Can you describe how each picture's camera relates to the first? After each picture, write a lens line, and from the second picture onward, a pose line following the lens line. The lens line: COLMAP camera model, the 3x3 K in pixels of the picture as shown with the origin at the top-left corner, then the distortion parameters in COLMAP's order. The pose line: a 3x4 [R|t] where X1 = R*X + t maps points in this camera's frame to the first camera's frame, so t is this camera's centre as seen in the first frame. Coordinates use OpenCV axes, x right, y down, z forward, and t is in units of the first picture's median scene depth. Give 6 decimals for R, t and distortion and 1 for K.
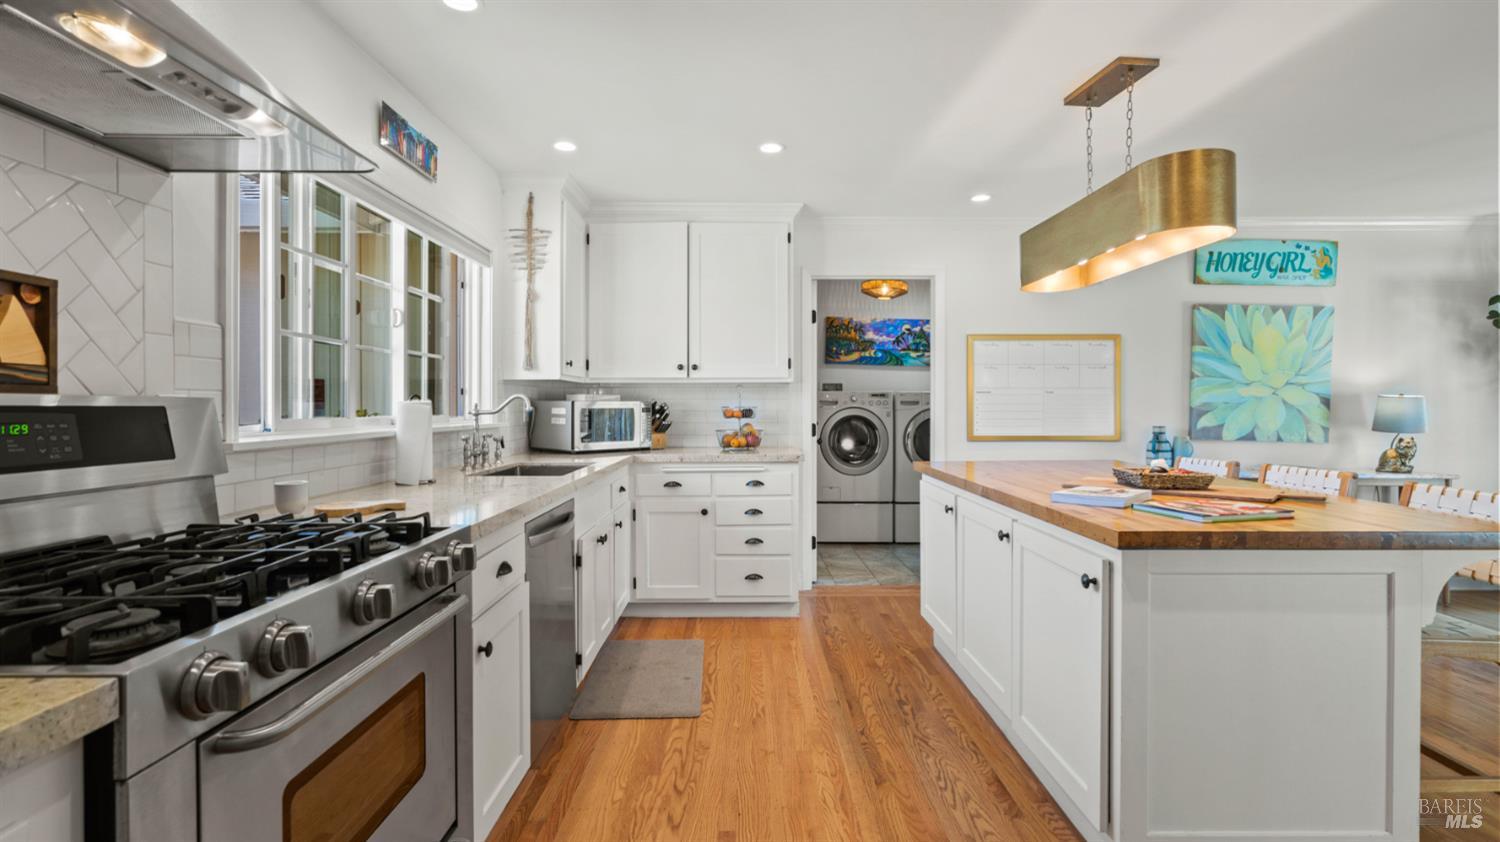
lens RADIAL K [[726.6, 0, 751.8], [0, 726.6, 411.5], [0, 0, 1]] dist [-0.012952, 0.000649]
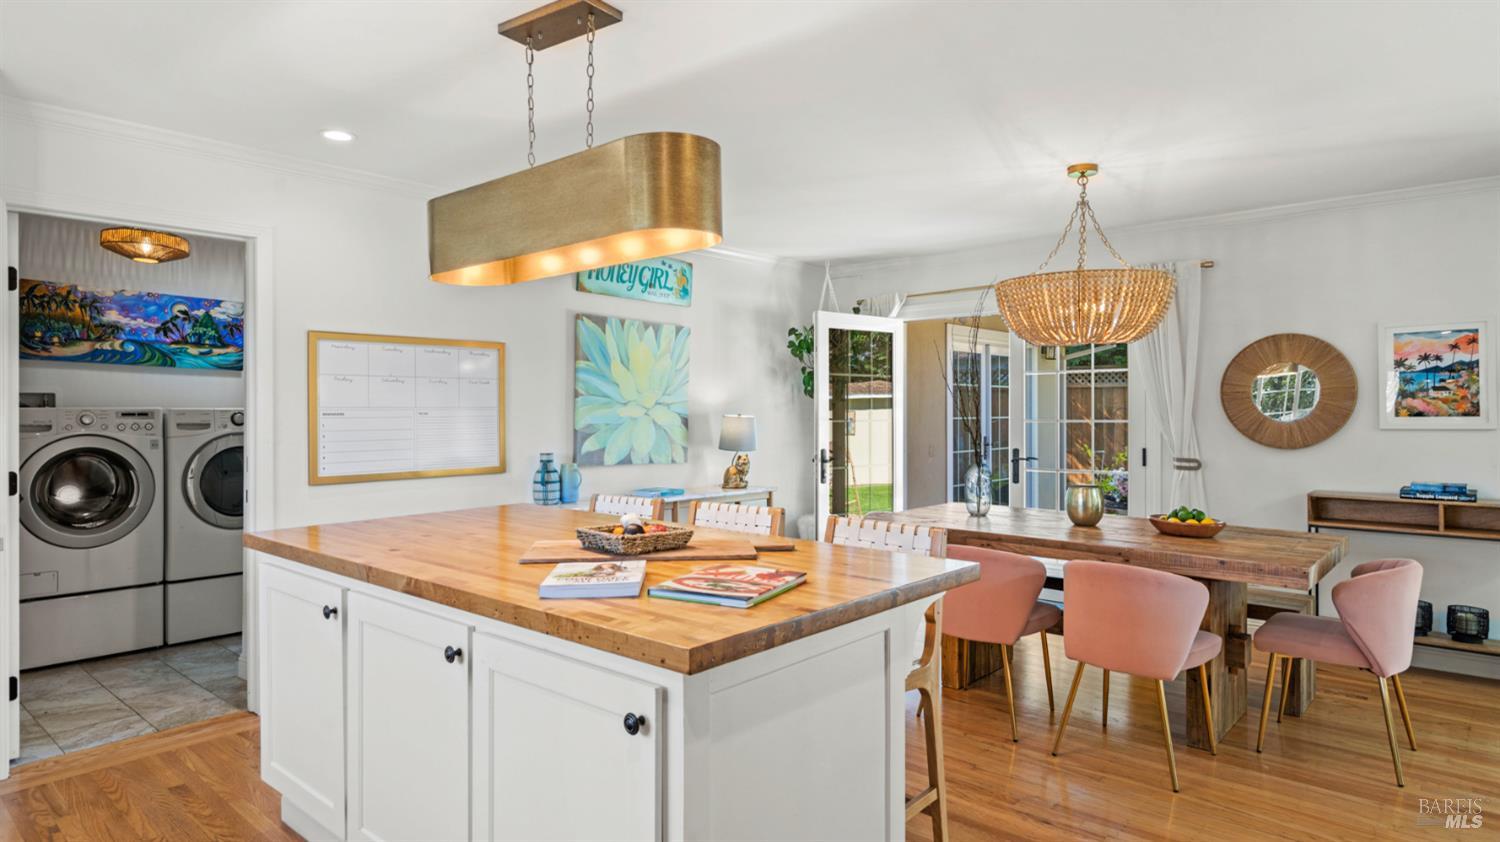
lens RADIAL K [[861.8, 0, 771.3], [0, 861.8, 413.8], [0, 0, 1]] dist [0.004399, 0.001378]
pose [[0.666256, -0.000321, 0.745723, -0.022403], [0.007542, 0.999952, -0.006309, -0.020535], [-0.745685, 0.009827, 0.666226, 0.143055]]
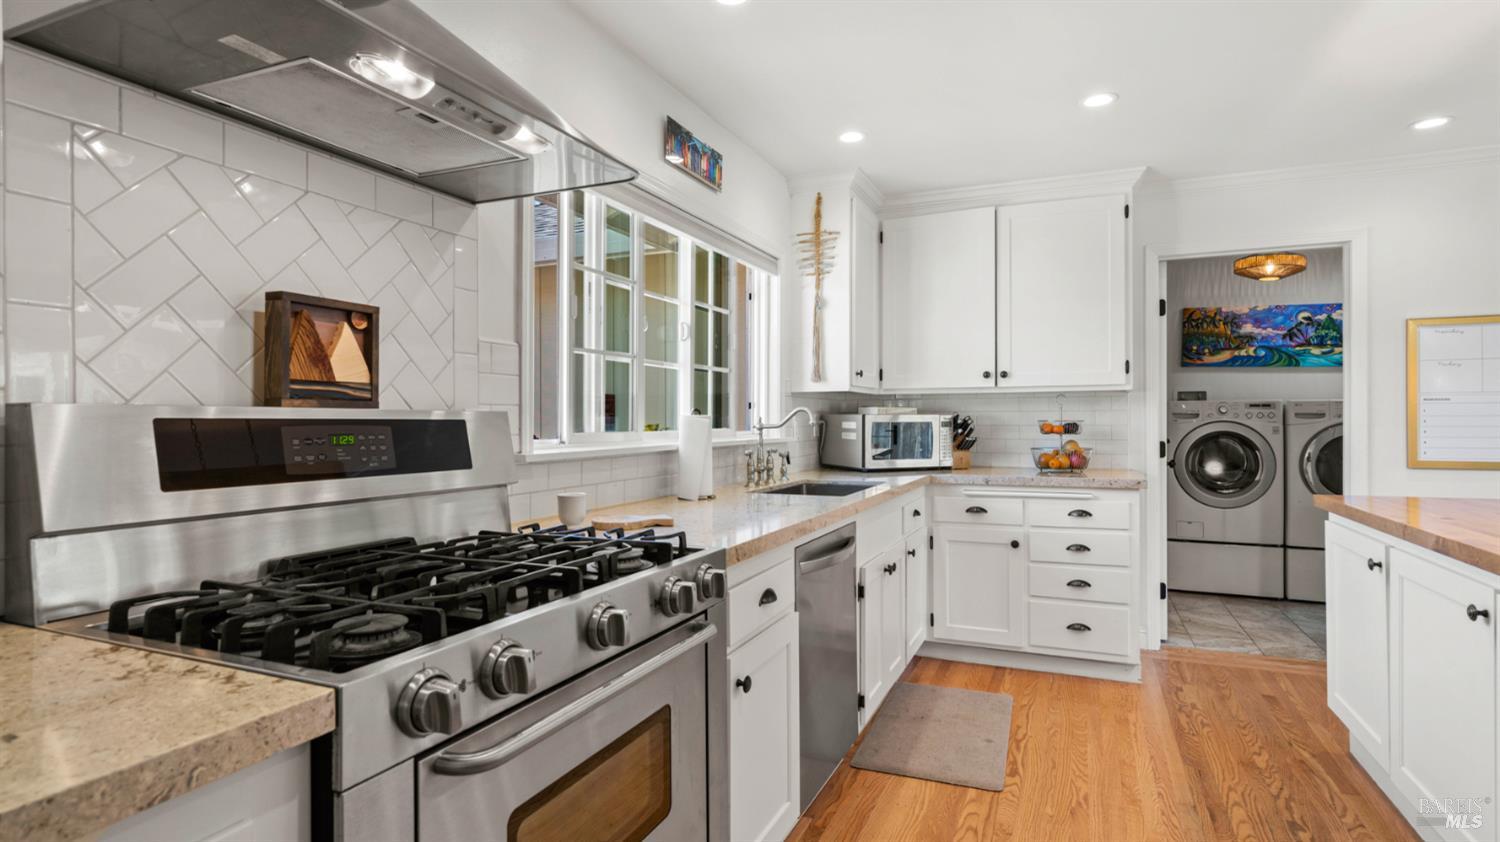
lens RADIAL K [[771.3, 0, 739.0], [0, 771.3, 419.9], [0, 0, 1]] dist [-0.003597, 0.002778]
pose [[0.910716, -0.001712, -0.413029, 0.012390], [-0.001667, 0.999968, -0.007820, 0.000502], [0.413029, 0.007811, 0.910684, 0.041465]]
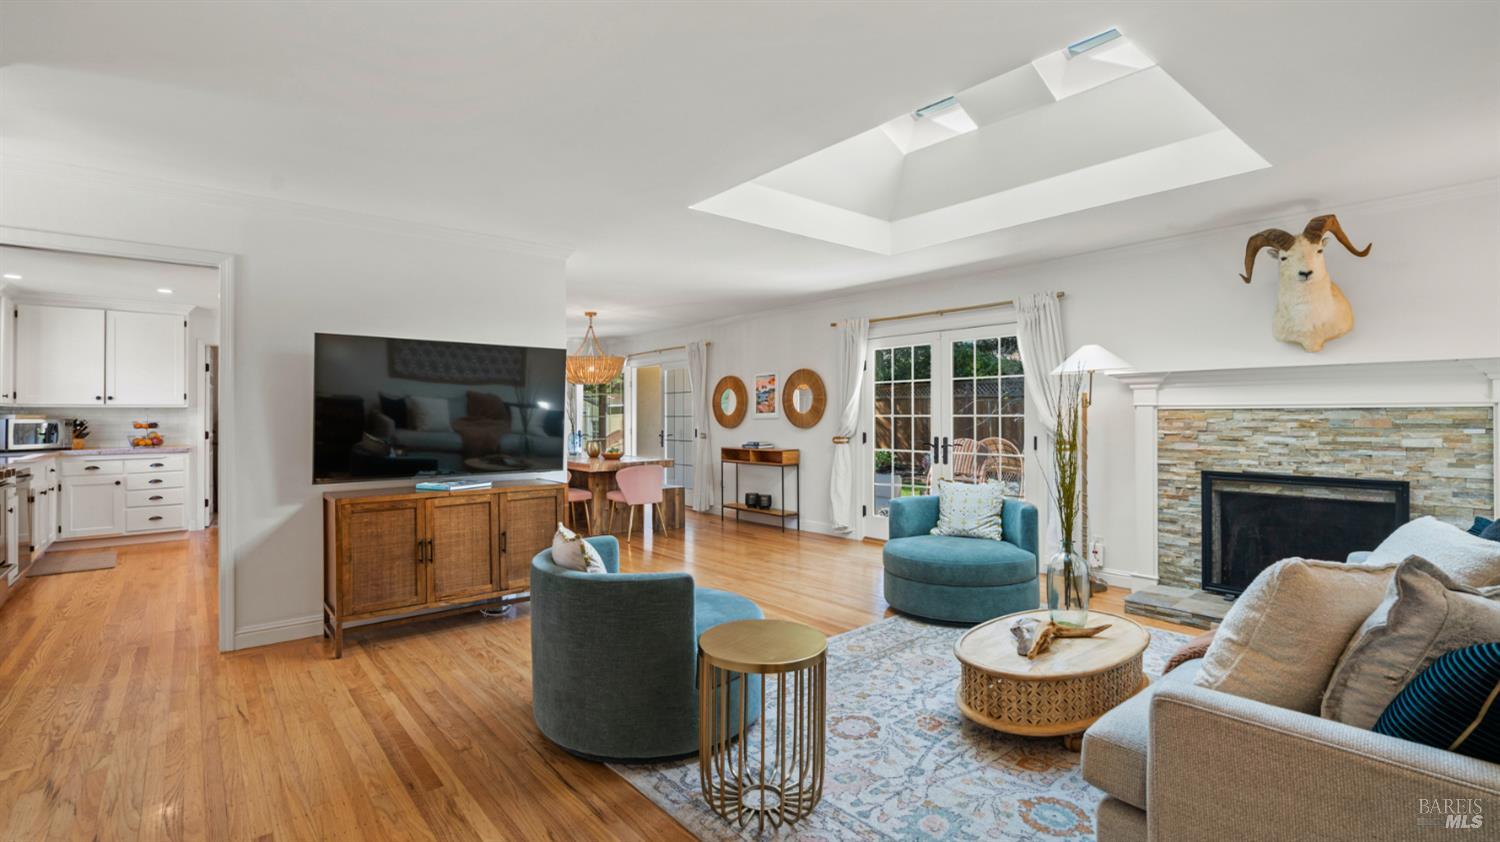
lens RADIAL K [[678.2, 0, 748.7], [0, 678.2, 408.4], [0, 0, 1]] dist [-0.001129, 0.000689]
pose [[0.775735, 0.003234, 0.631051, 0.075556], [0.007111, 0.999879, -0.013865, -0.005521], [-0.631019, 0.015243, 0.775617, -1.120916]]
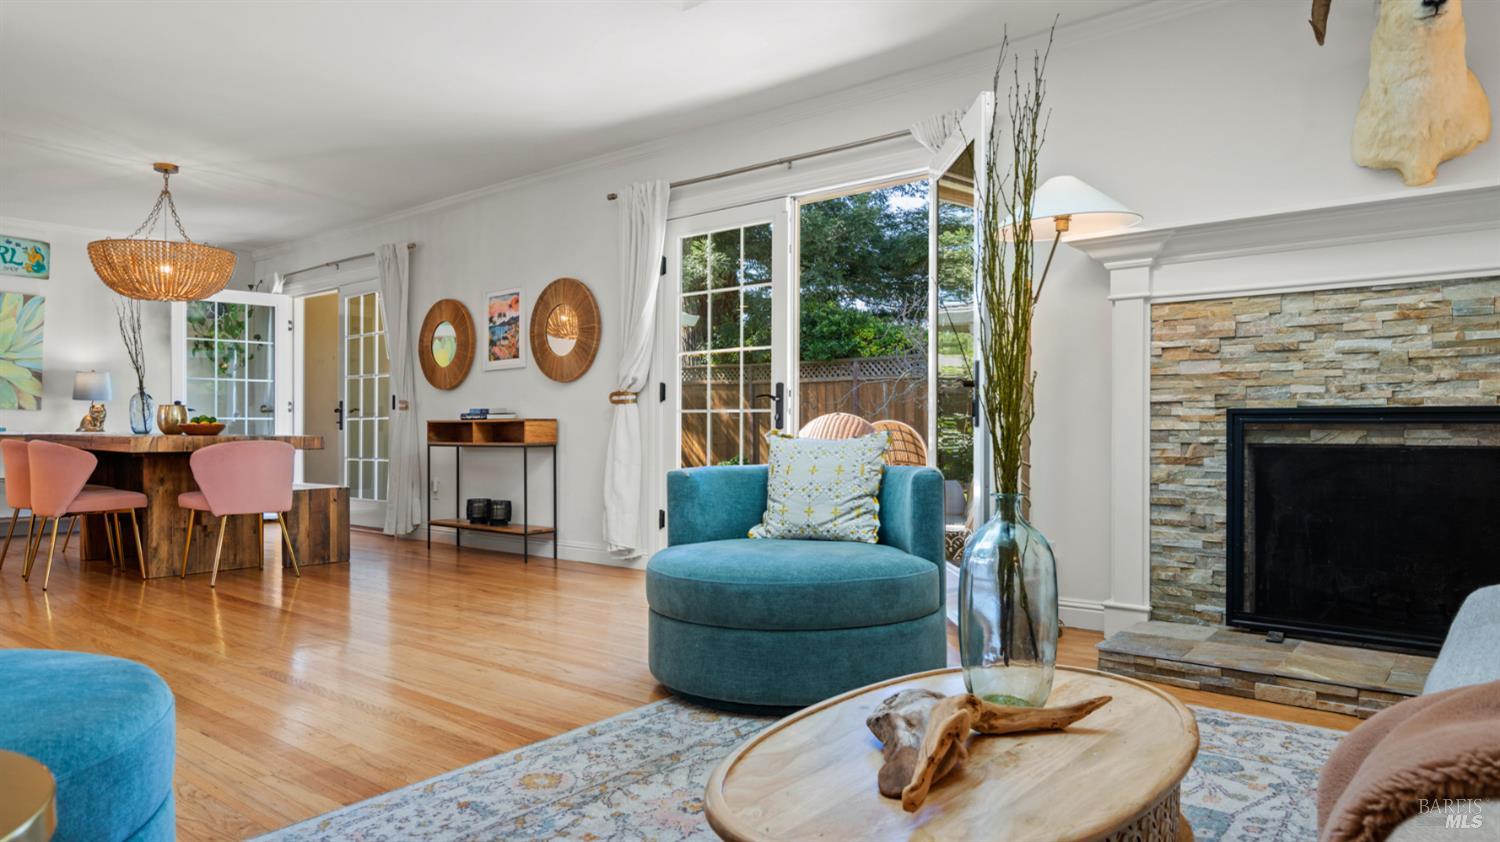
lens RADIAL K [[925.1, 0, 745.4], [0, 925.1, 429.3], [0, 0, 1]] dist [0.006649, 0.003007]
pose [[0.648625, -0.000026, 0.761108, 0.405708], [0.006224, 0.999967, -0.005271, 0.097277], [-0.761082, 0.008156, 0.648604, -0.952407]]
